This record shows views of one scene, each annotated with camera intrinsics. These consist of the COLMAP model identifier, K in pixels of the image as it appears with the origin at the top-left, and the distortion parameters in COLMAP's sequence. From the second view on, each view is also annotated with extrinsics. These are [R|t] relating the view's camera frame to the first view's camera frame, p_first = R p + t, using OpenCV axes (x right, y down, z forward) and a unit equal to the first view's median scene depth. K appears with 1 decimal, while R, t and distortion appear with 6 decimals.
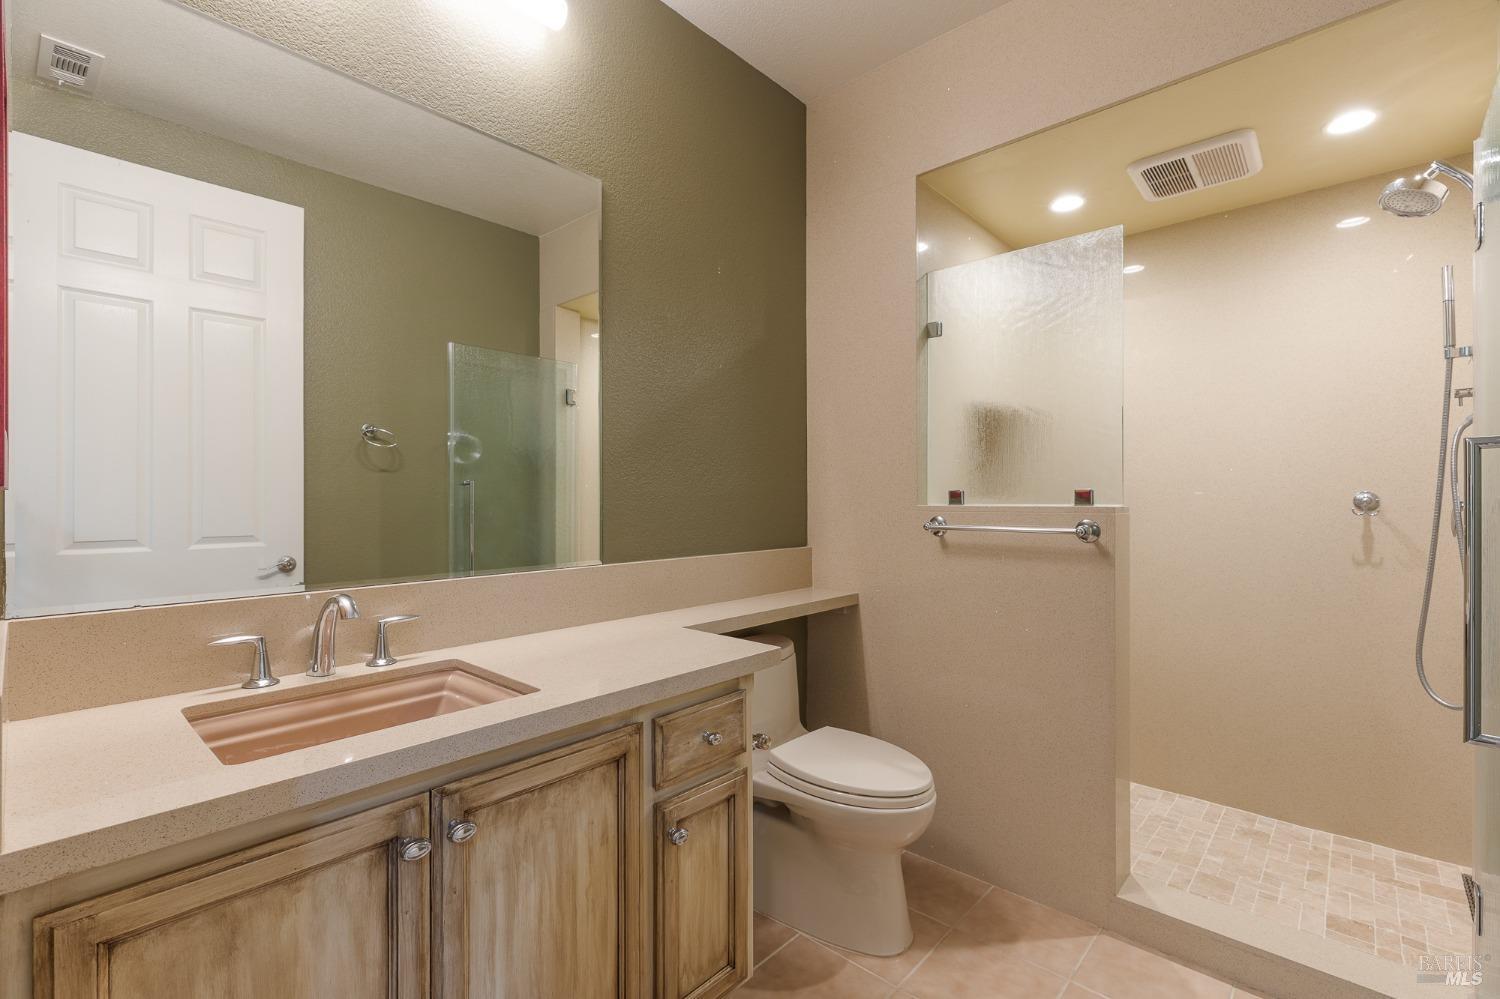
lens RADIAL K [[671.2, 0, 750.0], [0, 671.2, 499.5], [0, 0, 1]] dist [0.003169, 0.000026]
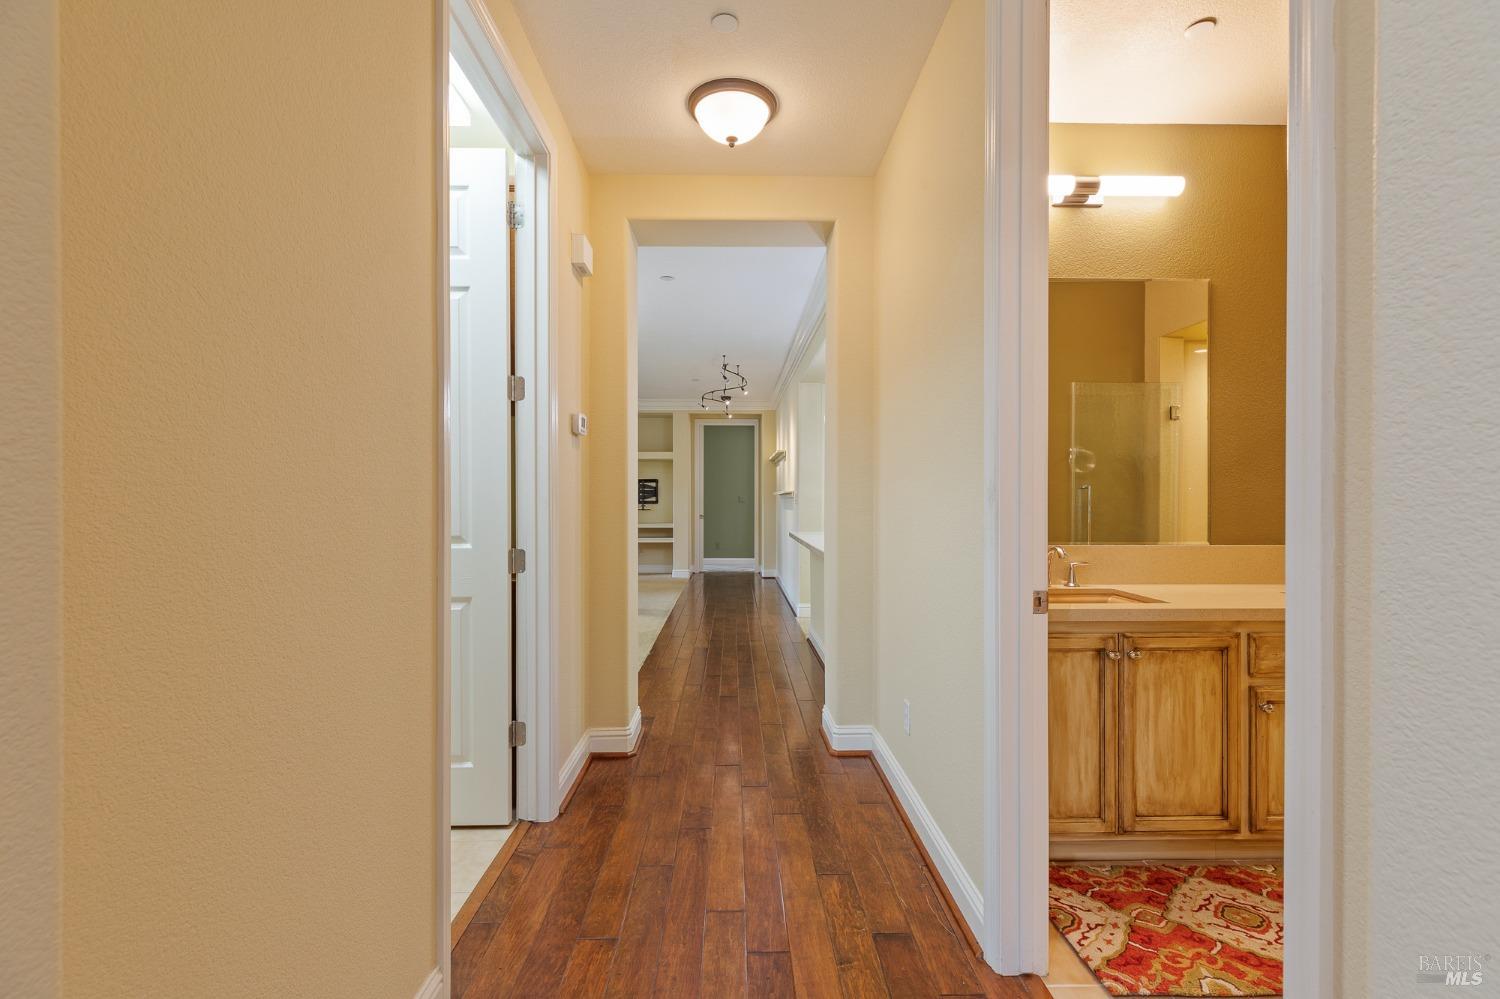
lens RADIAL K [[671.2, 0, 750.0], [0, 671.2, 499.5], [0, 0, 1]] dist [0.003169, 0.000026]
pose [[0.692032, 0.003158, -0.721860, 0.208543], [-0.004146, 0.999991, 0.000400, 0.005257], [0.721855, 0.002716, 0.692039, -1.070620]]
